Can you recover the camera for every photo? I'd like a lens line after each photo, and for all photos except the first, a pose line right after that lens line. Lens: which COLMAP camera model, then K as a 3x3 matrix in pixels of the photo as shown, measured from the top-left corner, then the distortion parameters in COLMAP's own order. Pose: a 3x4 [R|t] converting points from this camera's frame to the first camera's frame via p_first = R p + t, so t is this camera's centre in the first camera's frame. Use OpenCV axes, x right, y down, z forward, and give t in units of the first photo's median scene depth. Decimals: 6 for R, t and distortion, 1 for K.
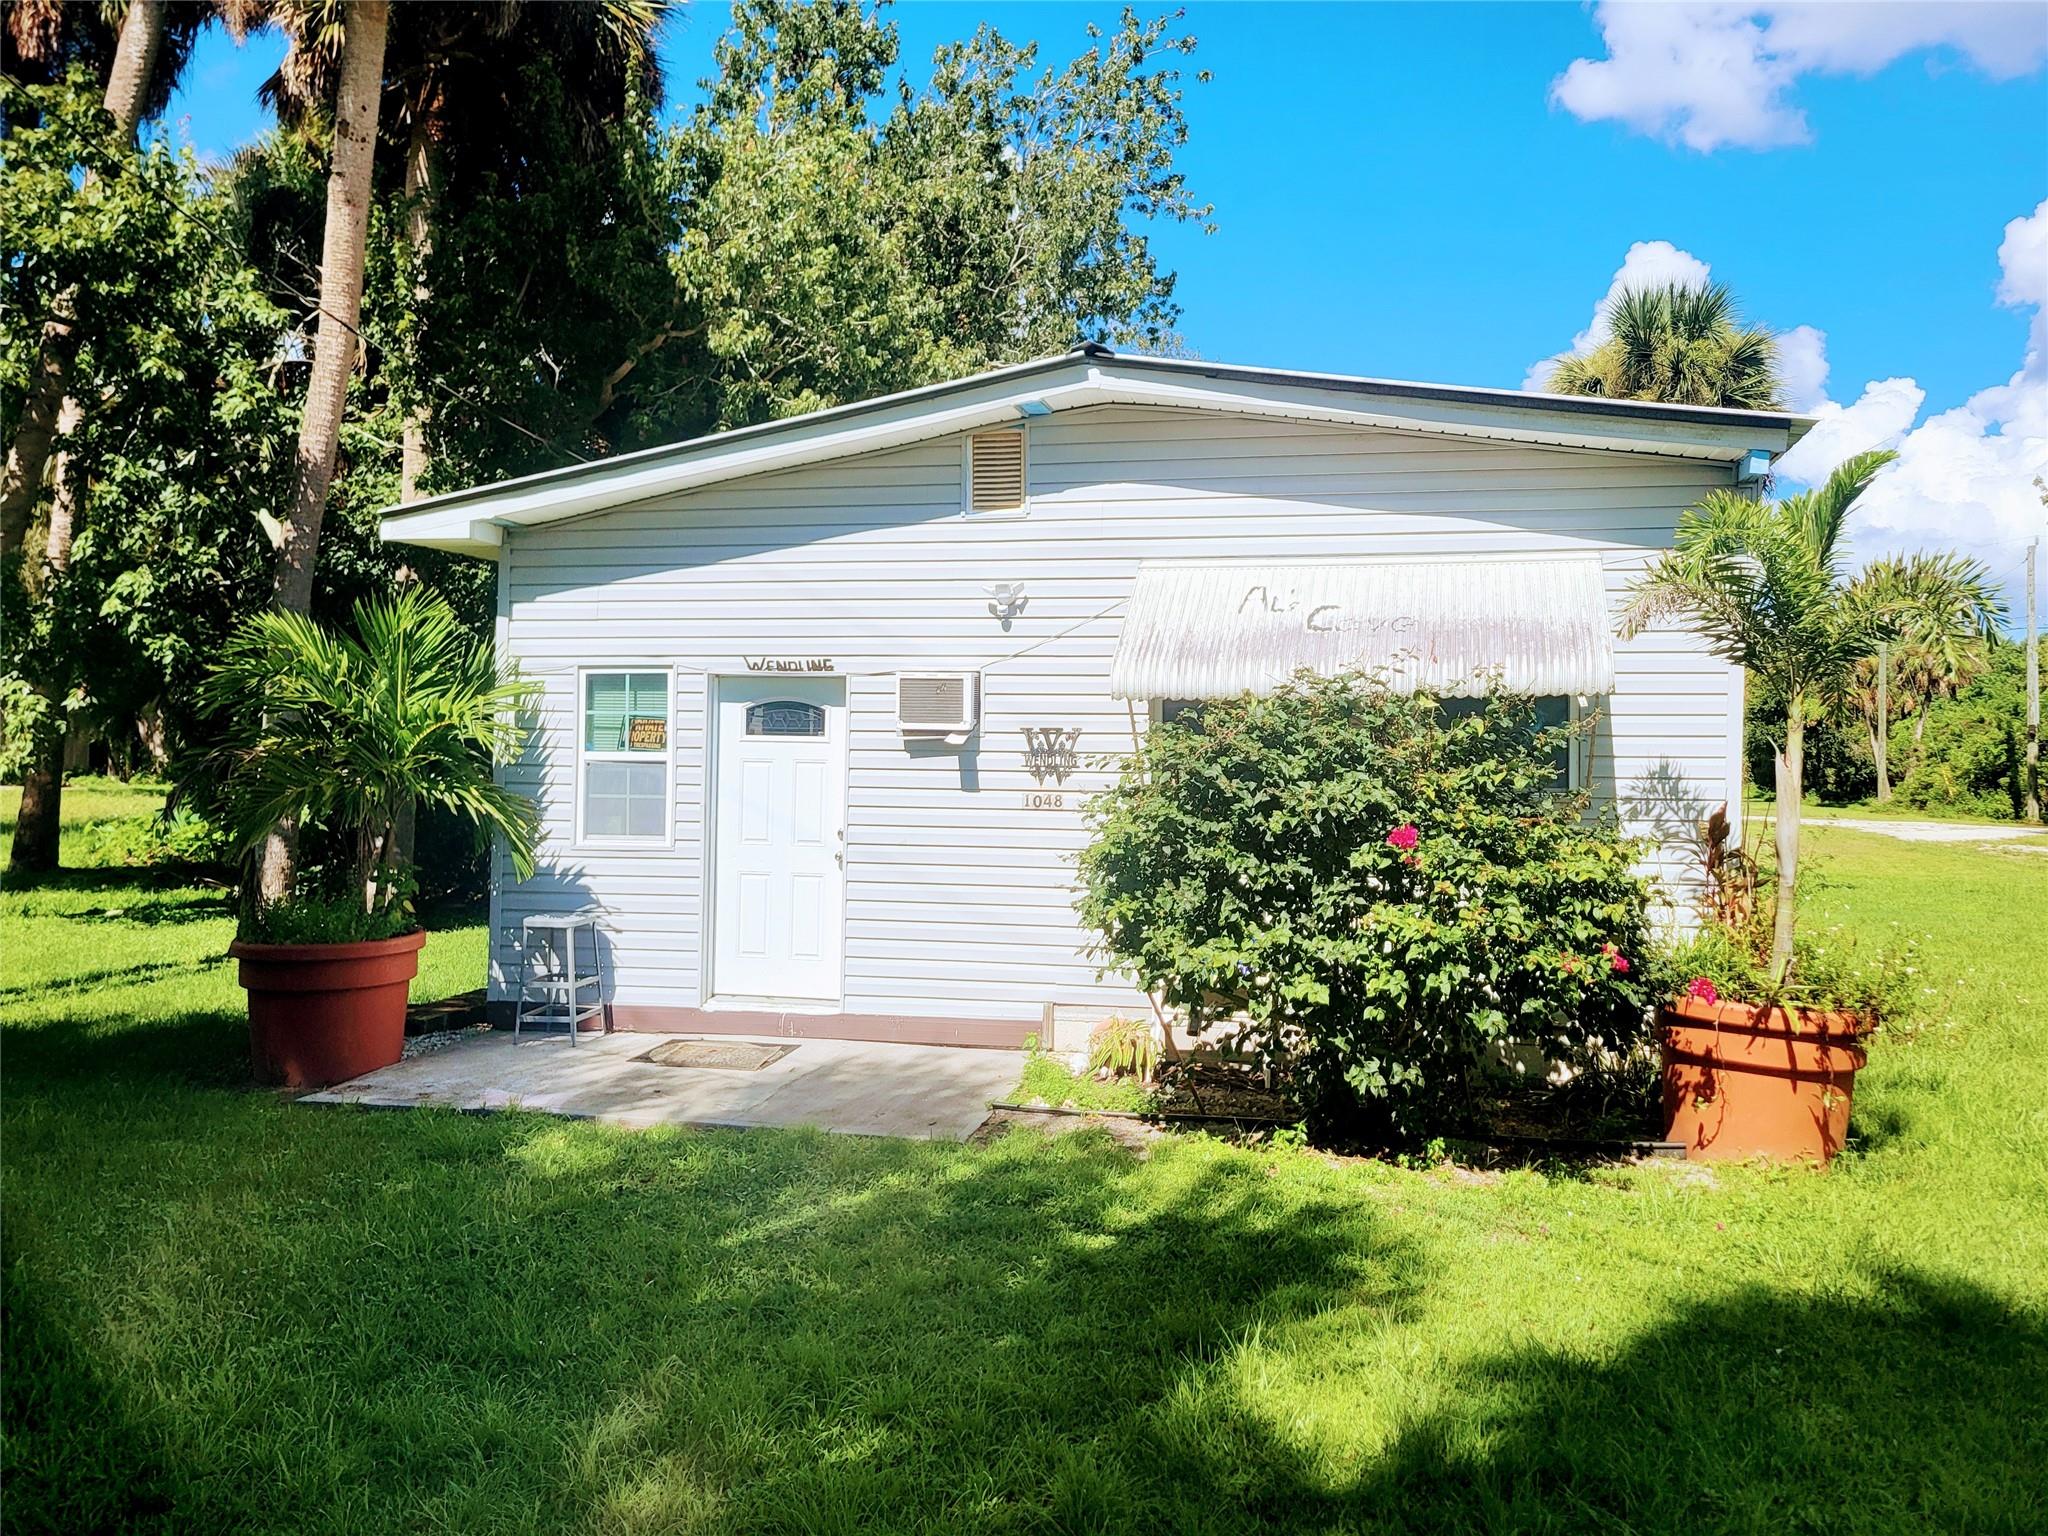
lens RADIAL K [[1539.0, 0, 1024.0], [0, 1539.0, 768.0], [0, 0, 1]] dist [0.005172, 0.002983]
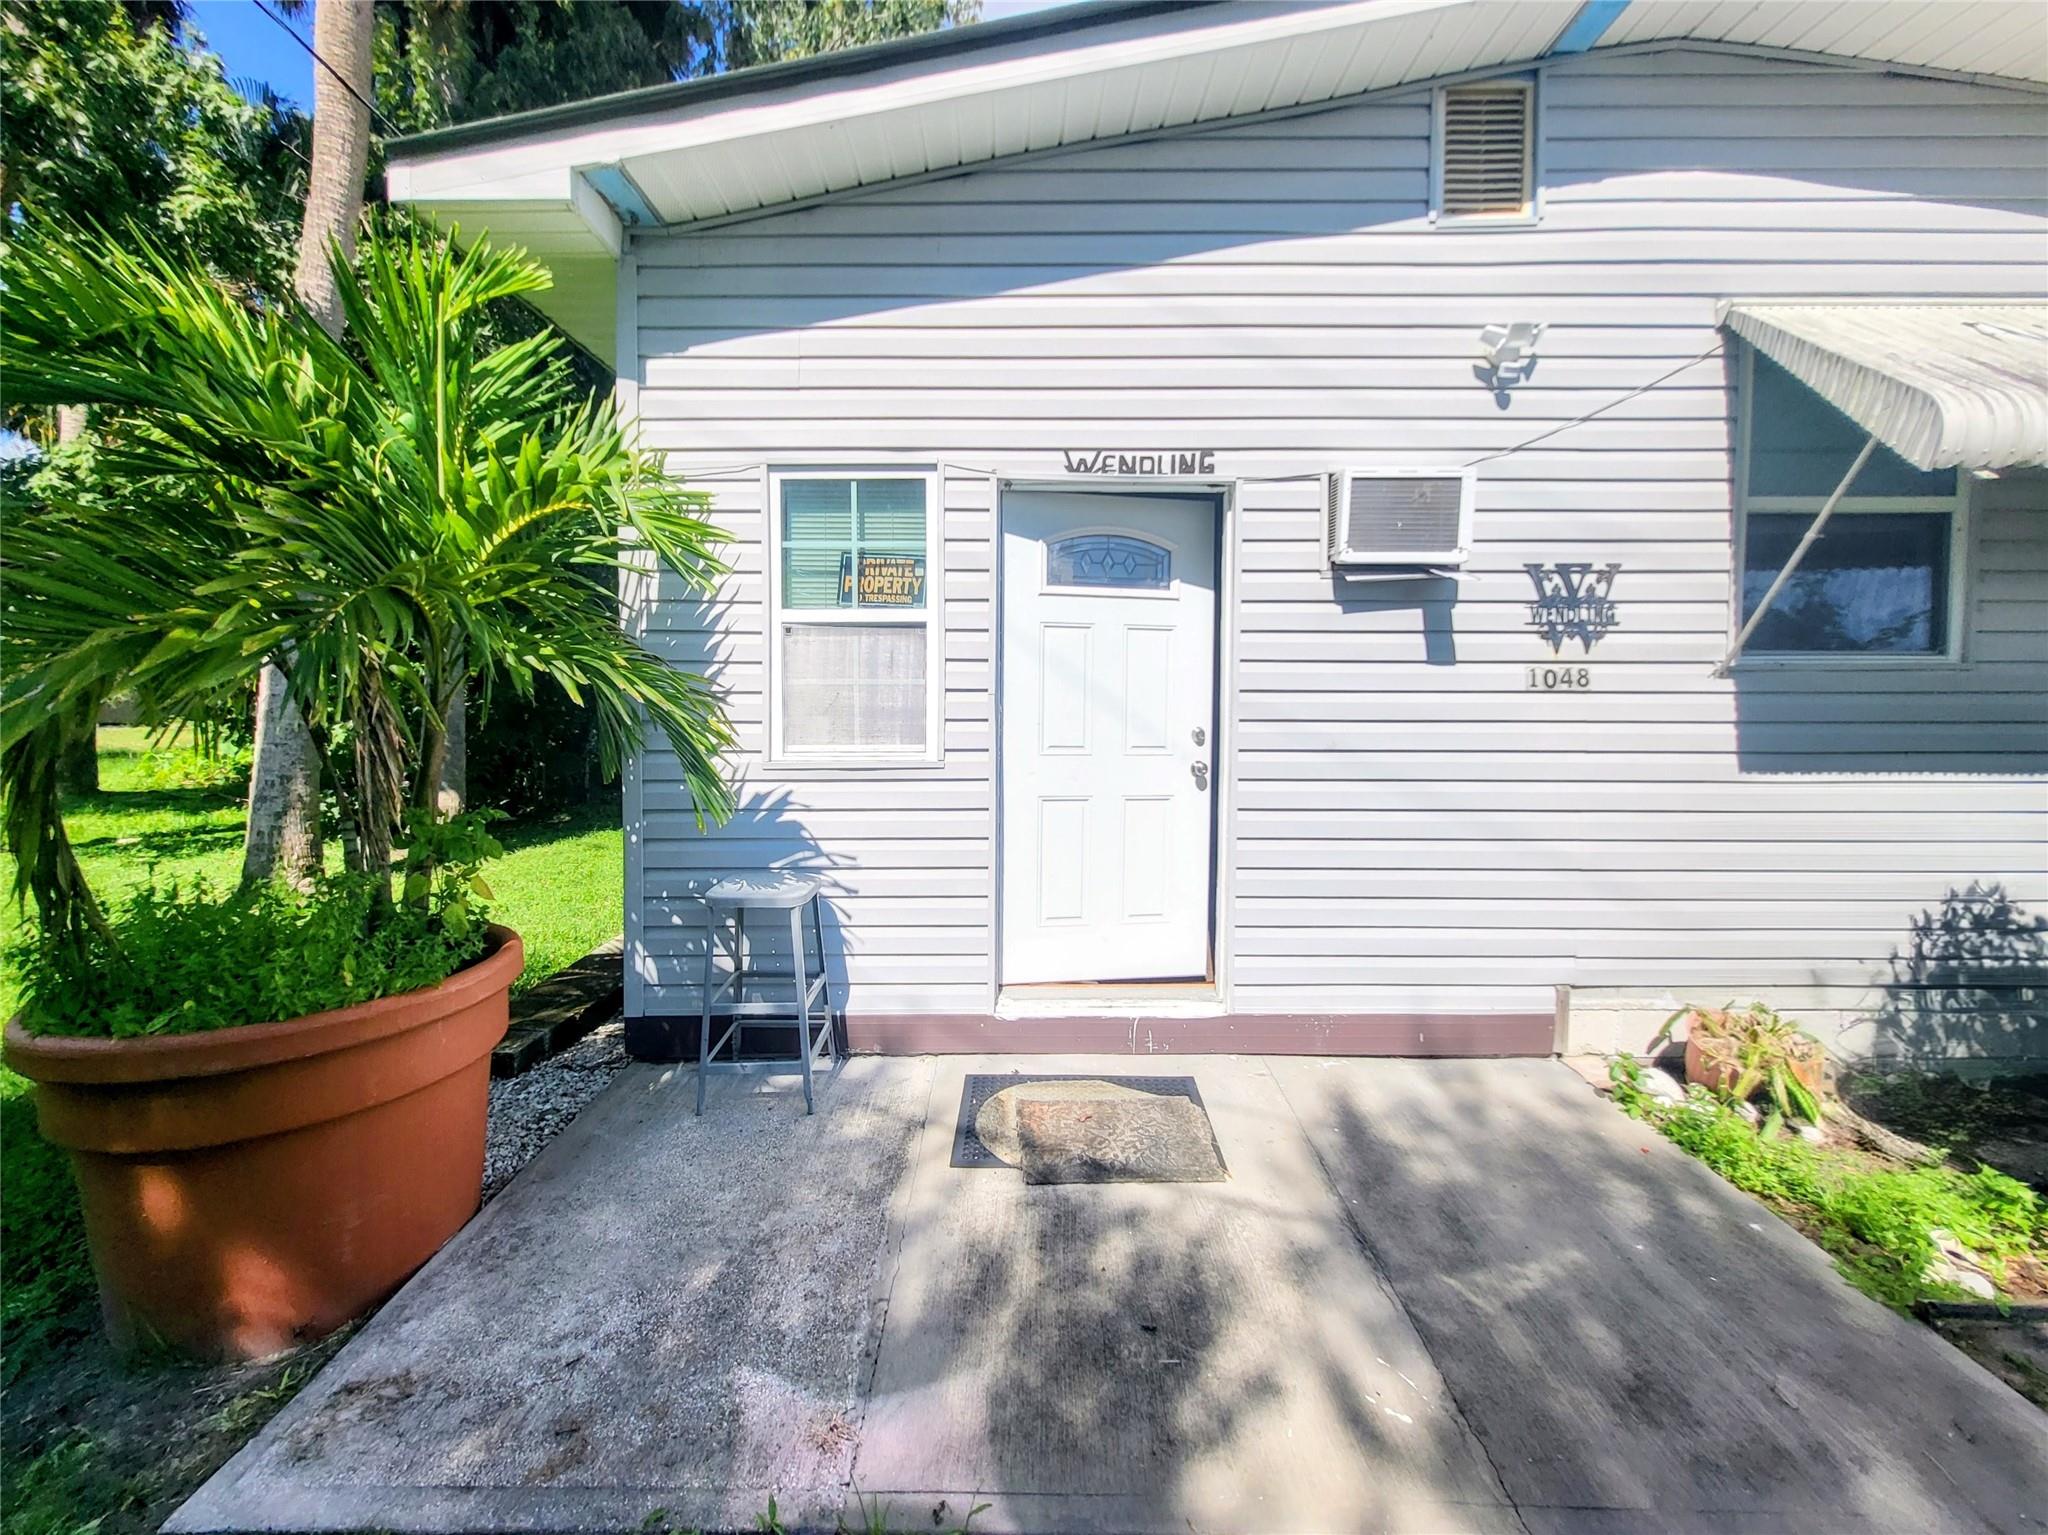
lens RADIAL K [[870.5, 0, 1019.8], [0, 870.5, 762.0], [0, 0, 1]] dist [0.000586, -0.000172]
pose [[0.980480, -0.021377, 0.195455, -0.272137], [0.009667, 0.998111, 0.060669, 0.031341], [-0.196383, -0.057595, 0.978834, 0.664389]]
